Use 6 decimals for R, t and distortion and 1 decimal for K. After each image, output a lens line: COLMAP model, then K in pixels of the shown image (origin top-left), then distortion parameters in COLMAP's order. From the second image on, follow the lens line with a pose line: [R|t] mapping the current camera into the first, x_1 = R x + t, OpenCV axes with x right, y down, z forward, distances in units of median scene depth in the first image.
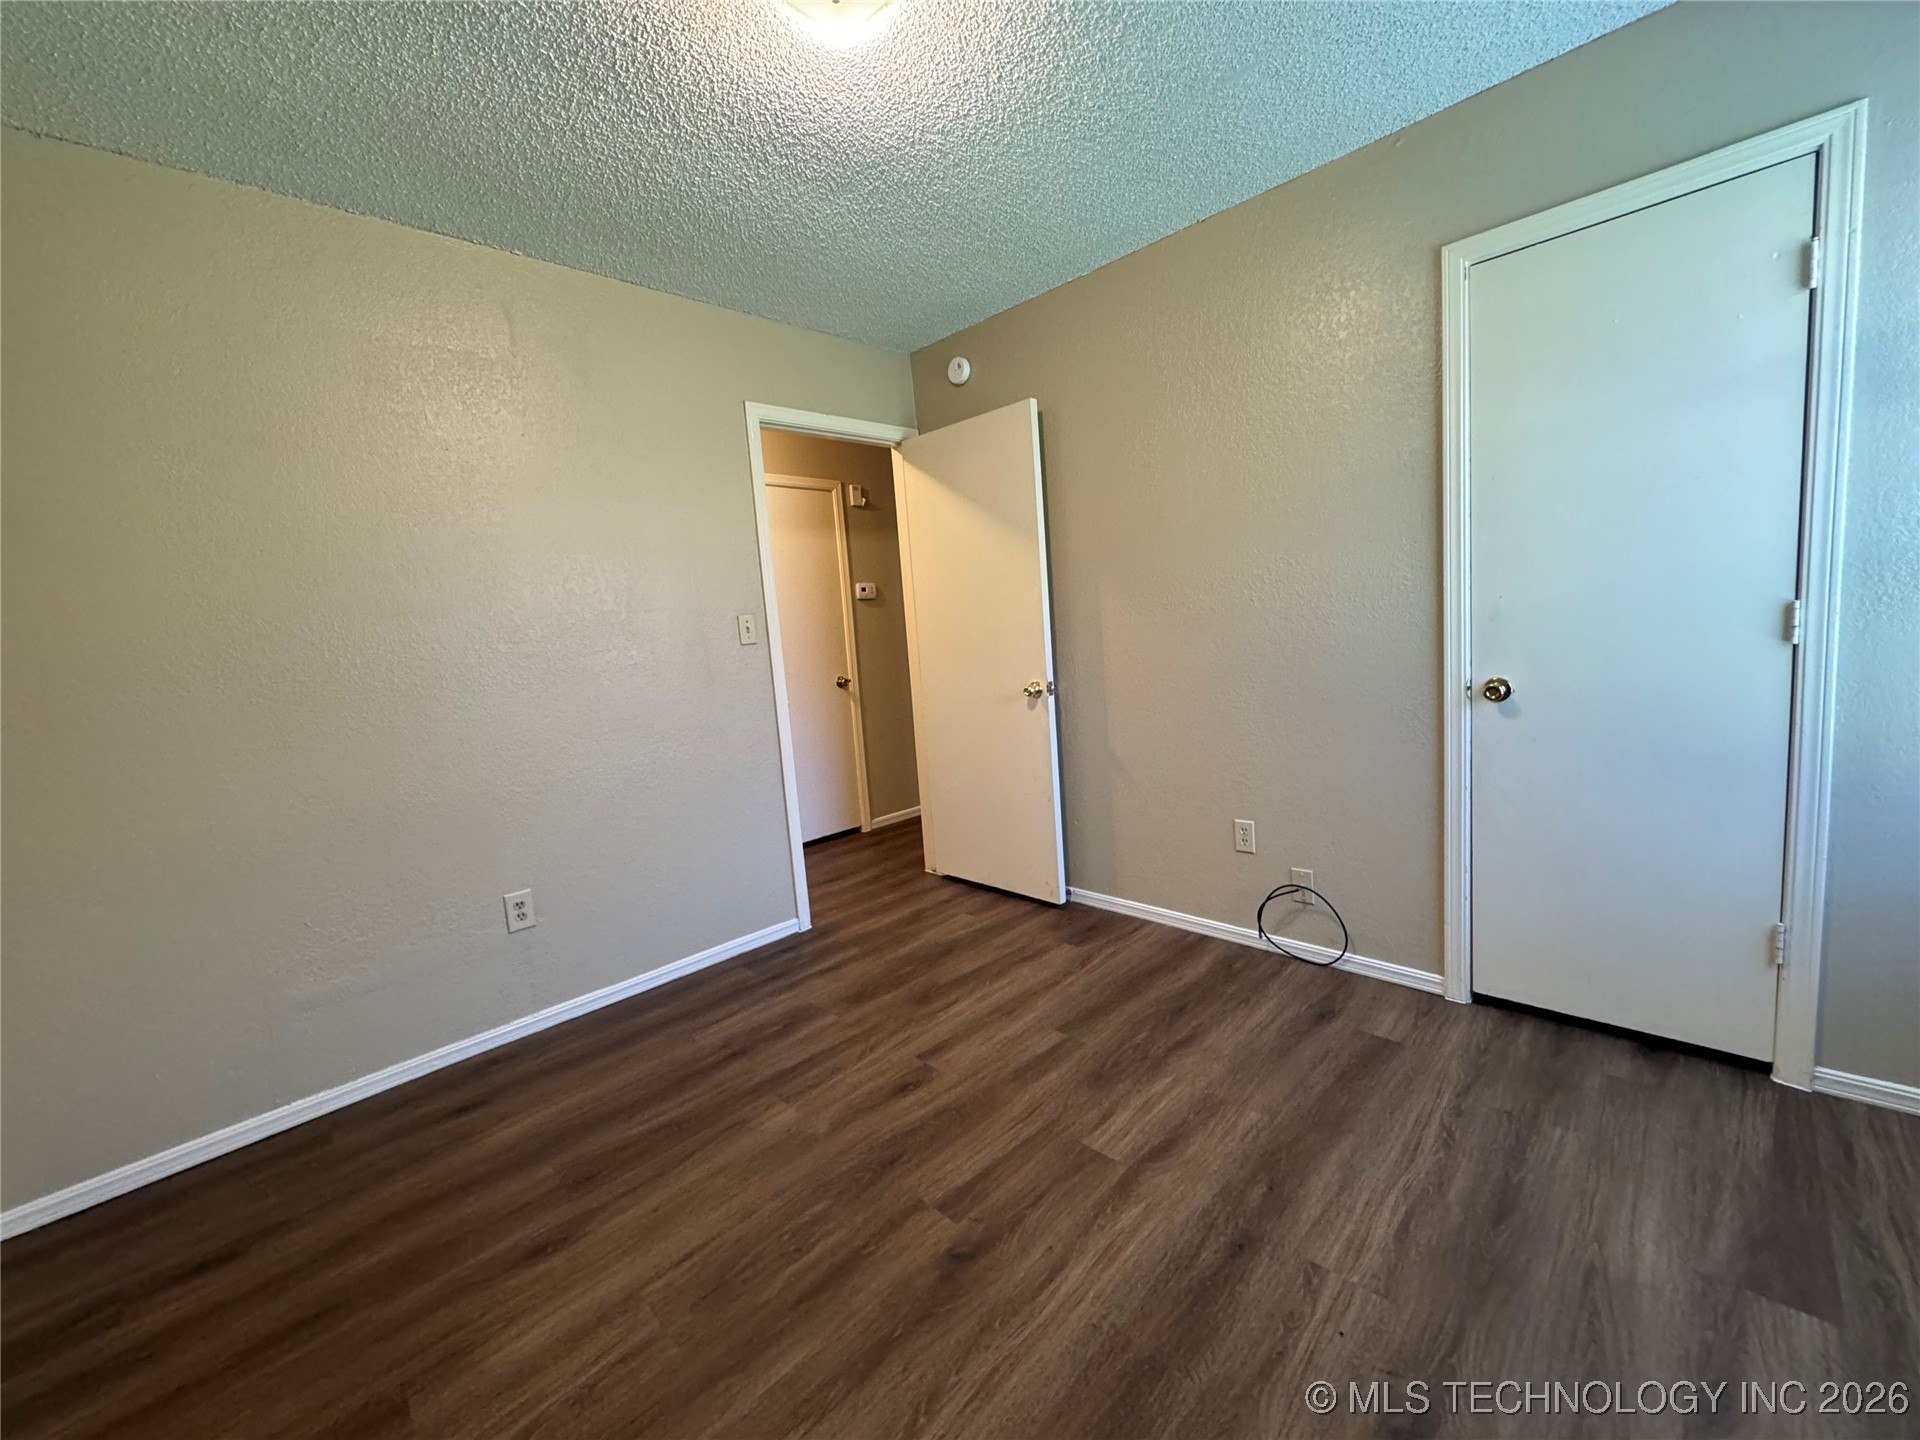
lens RADIAL K [[766.5, 0, 963.3], [0, 766.5, 711.7], [0, 0, 1]] dist [-0.001065, 0.000699]
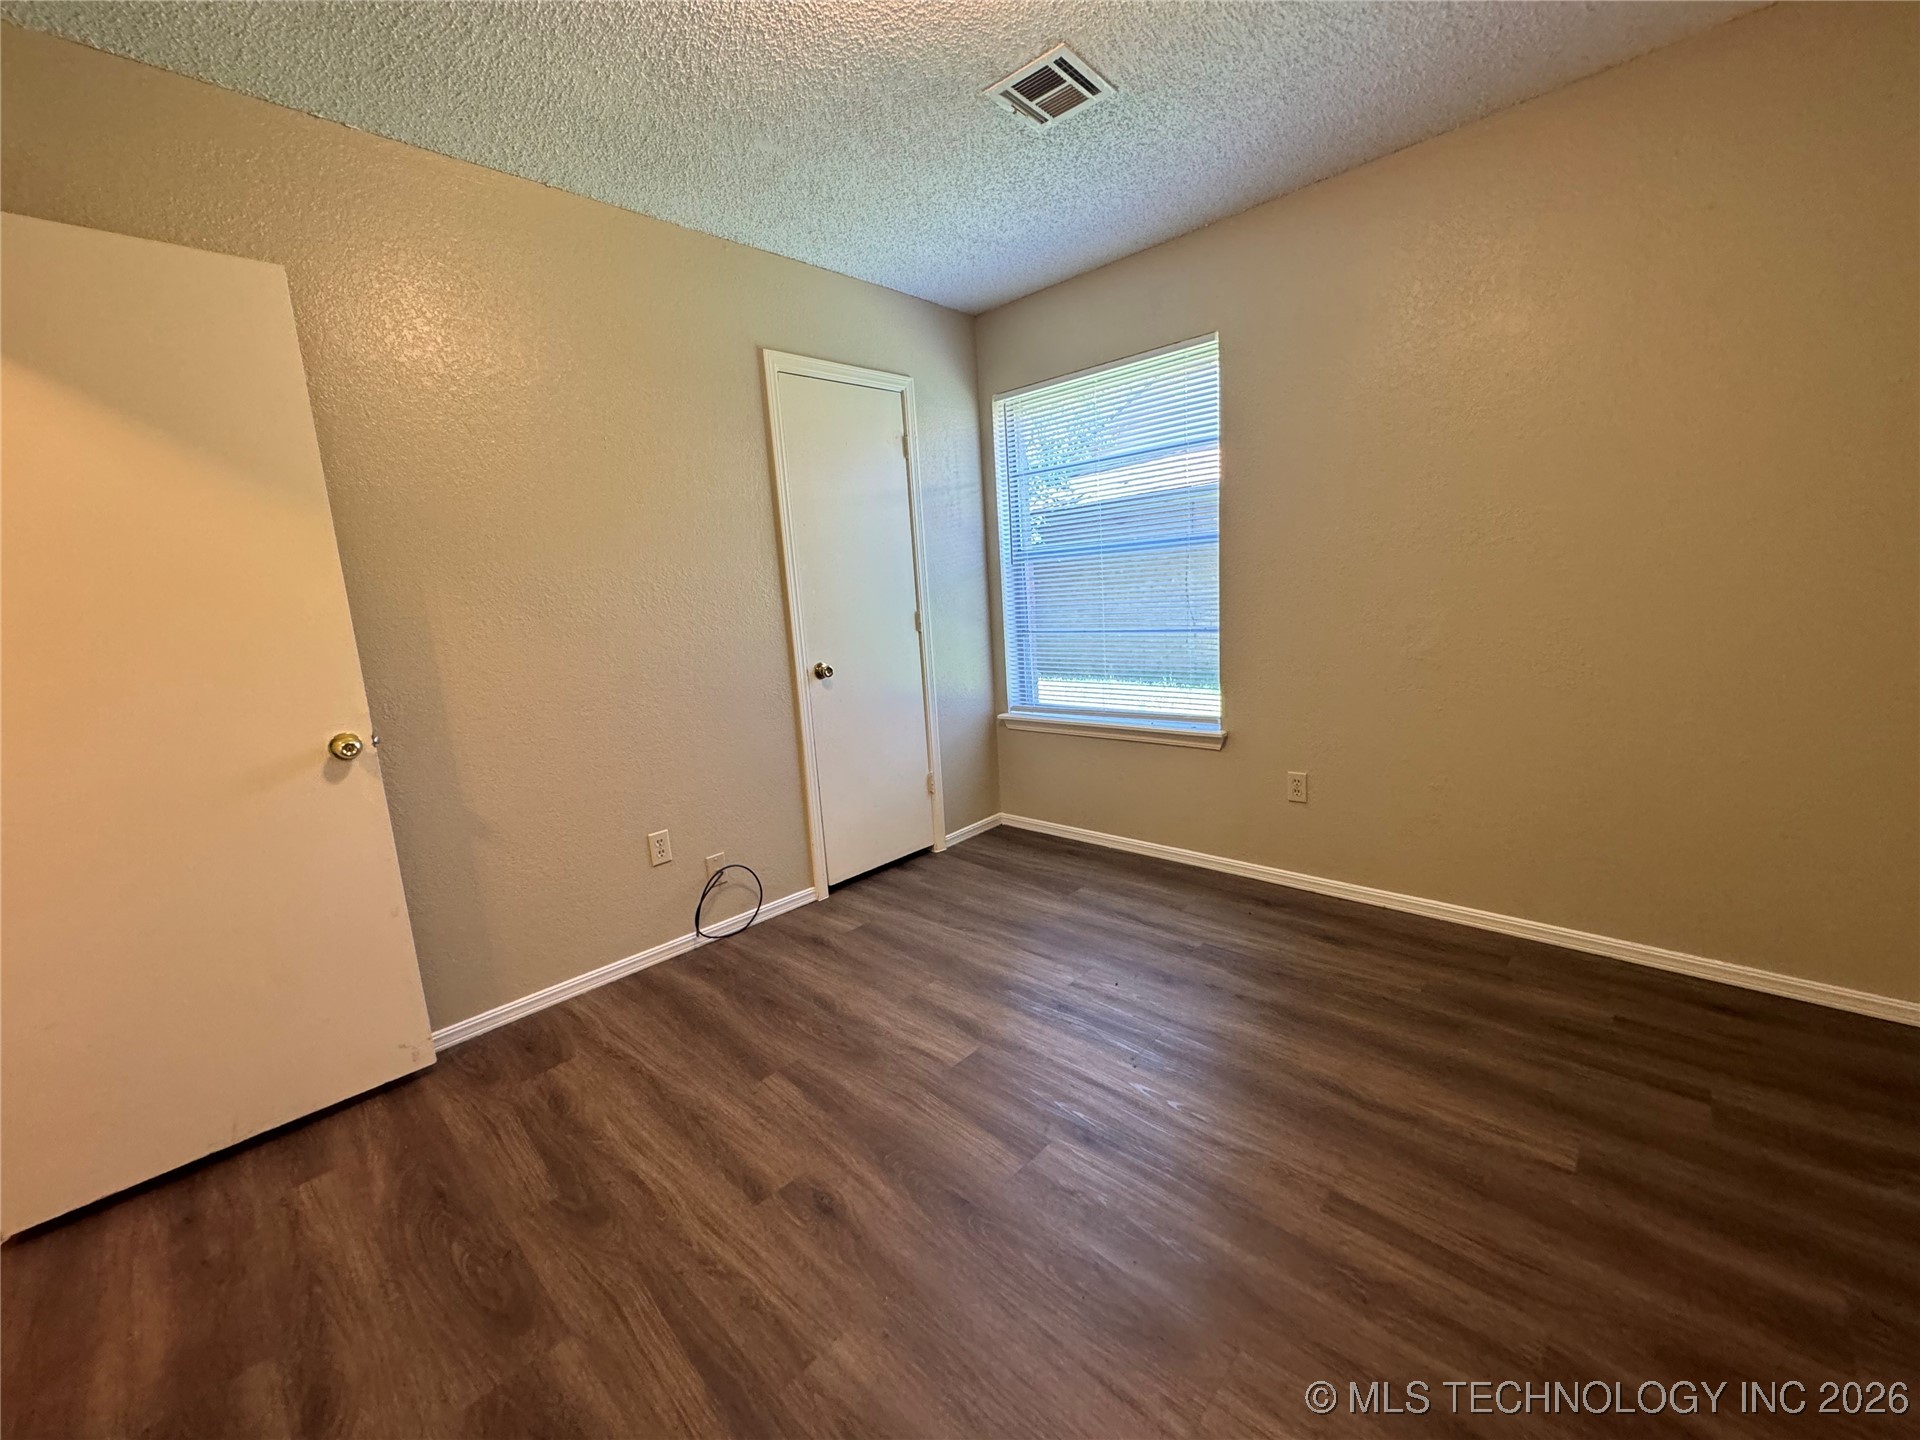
lens RADIAL K [[766.5, 0, 952.0], [0, 766.5, 715.7], [0, 0, 1]] dist [-0.001065, 0.000699]
pose [[-0.008573, -0.090668, 0.995844, -0.816027], [0.179309, 0.979600, 0.090733, -0.035725], [-0.983755, 0.179341, 0.007859, 0.806990]]
